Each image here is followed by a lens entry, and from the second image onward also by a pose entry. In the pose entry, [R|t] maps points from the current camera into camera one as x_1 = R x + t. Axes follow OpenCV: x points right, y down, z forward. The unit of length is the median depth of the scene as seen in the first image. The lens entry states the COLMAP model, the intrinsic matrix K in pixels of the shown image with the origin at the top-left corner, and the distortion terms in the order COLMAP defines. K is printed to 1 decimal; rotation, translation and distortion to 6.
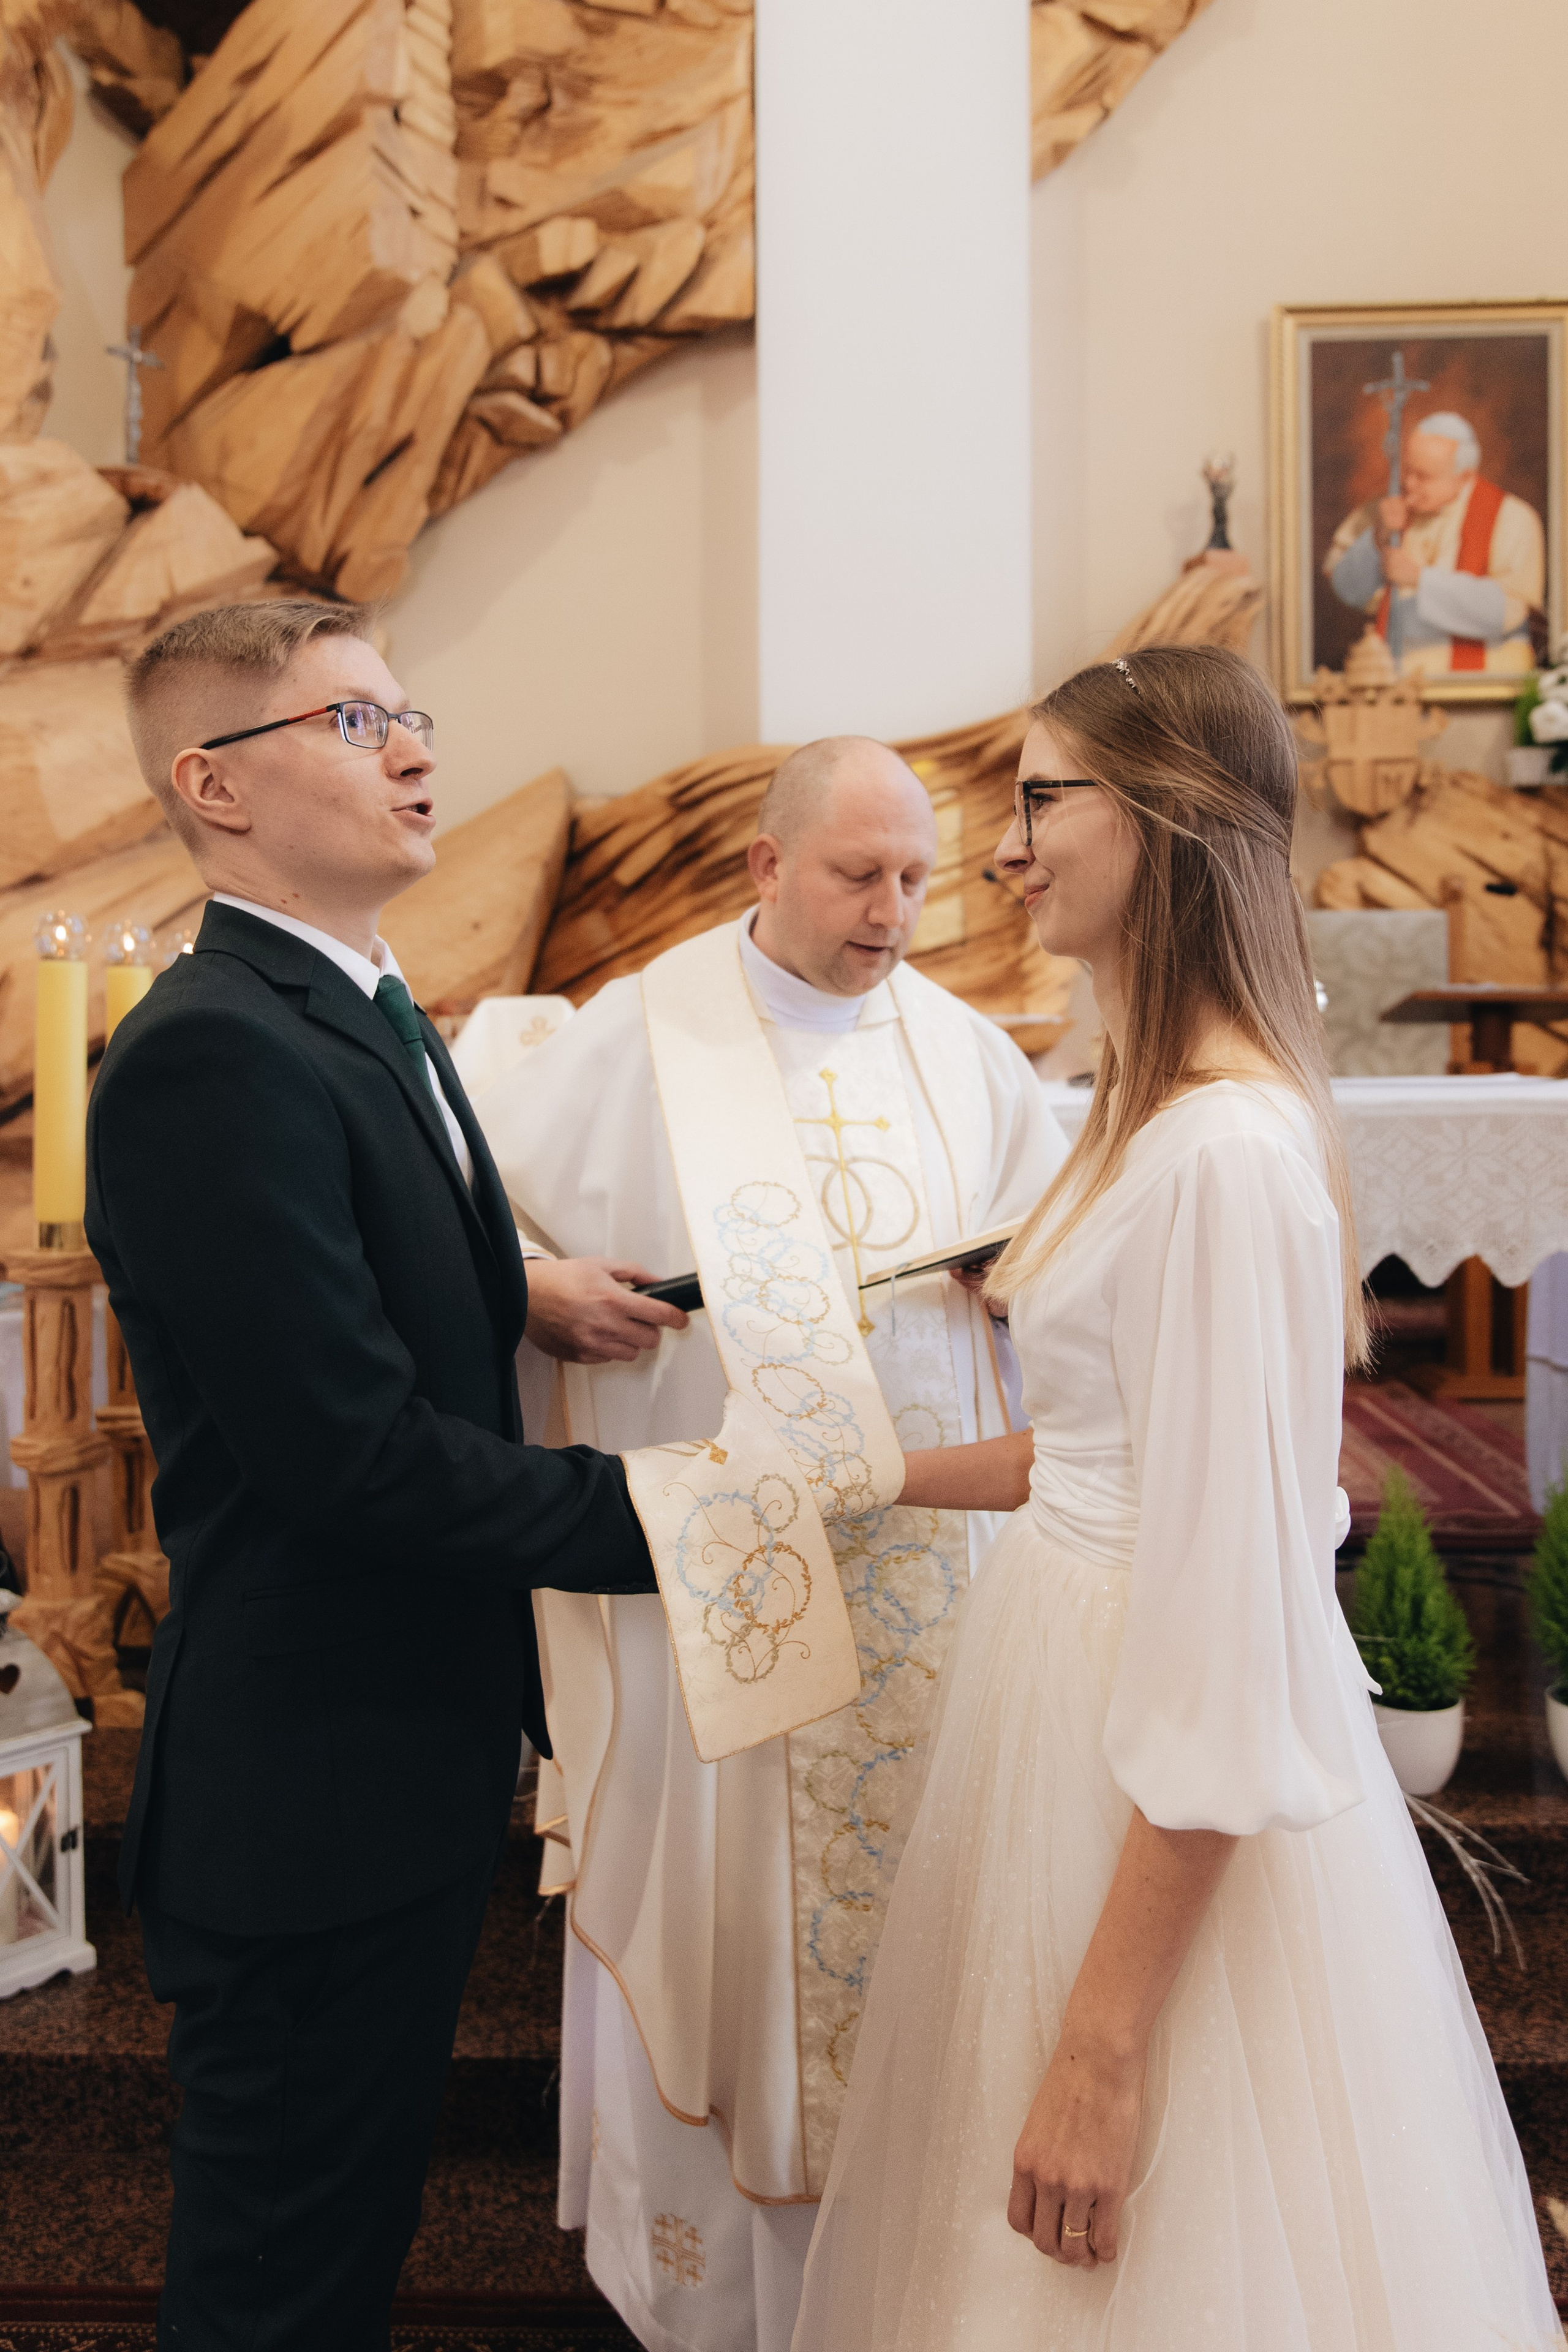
lens RADIAL K [[1829.8, 0, 815.8], [0, 1829.8, 1050.7], [0, 0, 1]] dist [-0.005445, -0.001445]
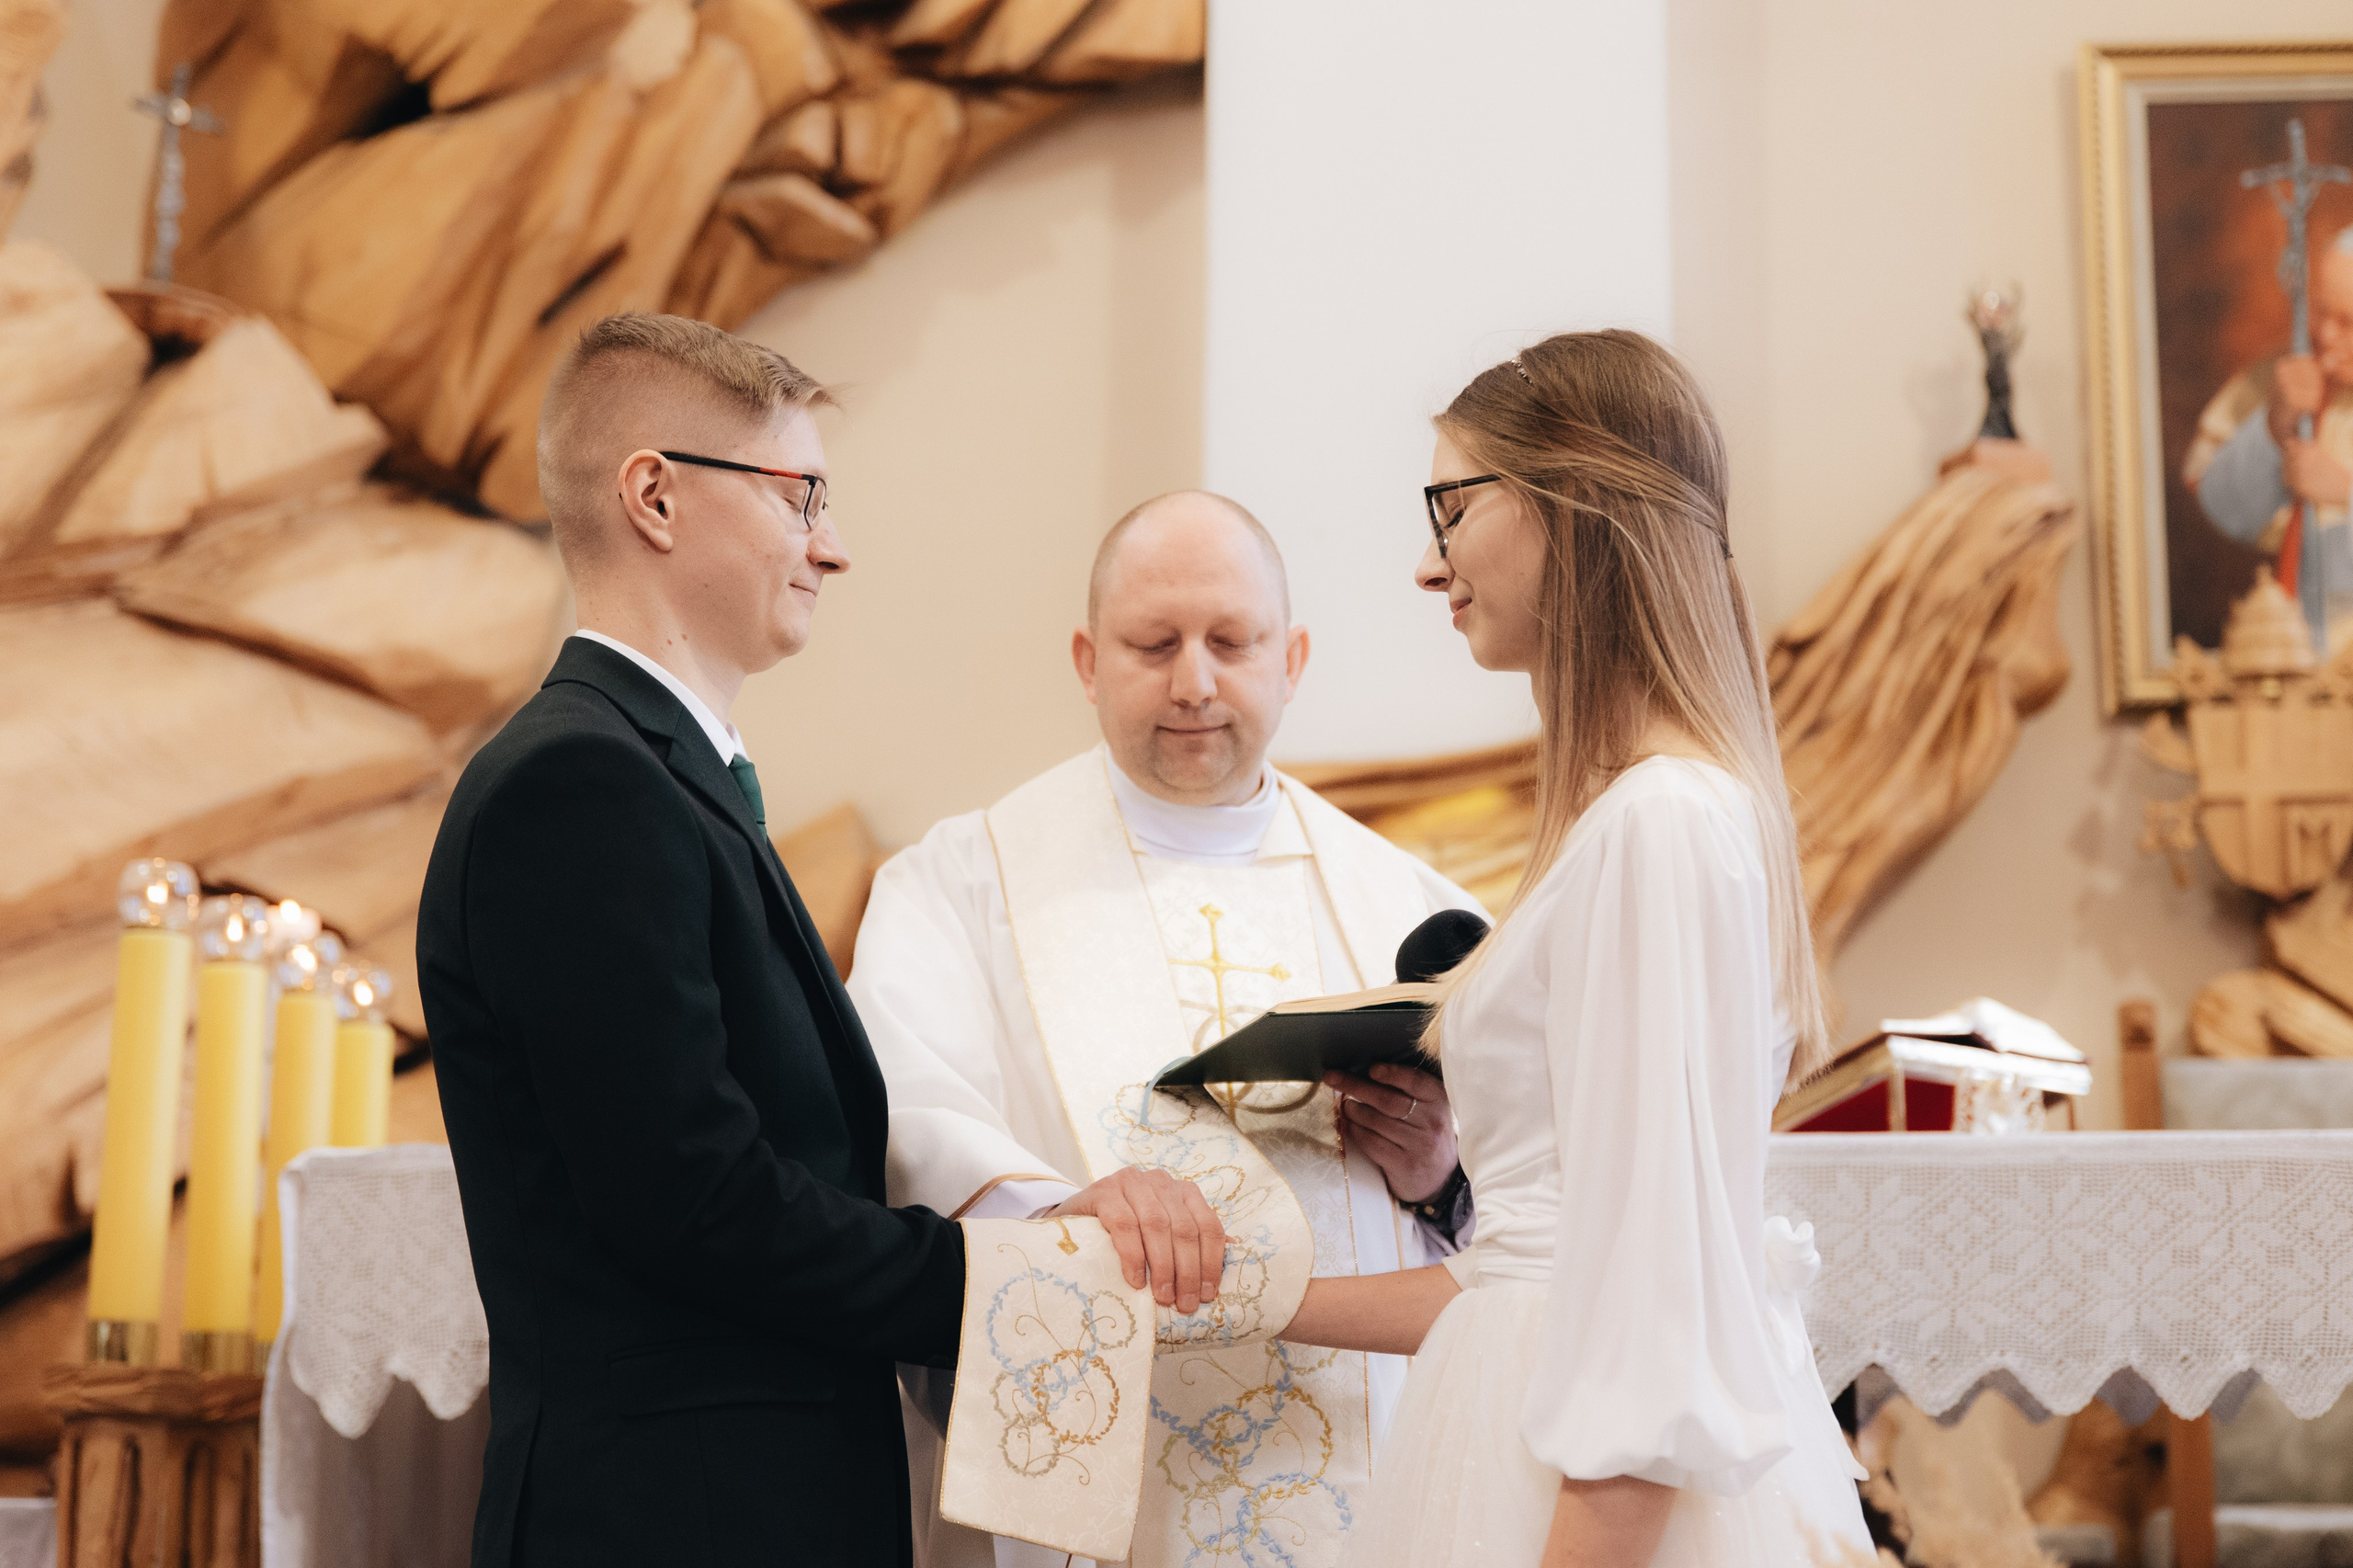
lens RADIAL K [[3726.5, 0, 1236.3], [0, 3726.5, 776.8], [0, 0, 1]] dist [-0.010624, -0.037948]
pose [[0.999621, 0.009294, -0.025902, 0.010774], [-0.014206, 0.980409, -0.196462, 0.067189], [0.023568, 0.196756, 0.980169, -0.145067]]
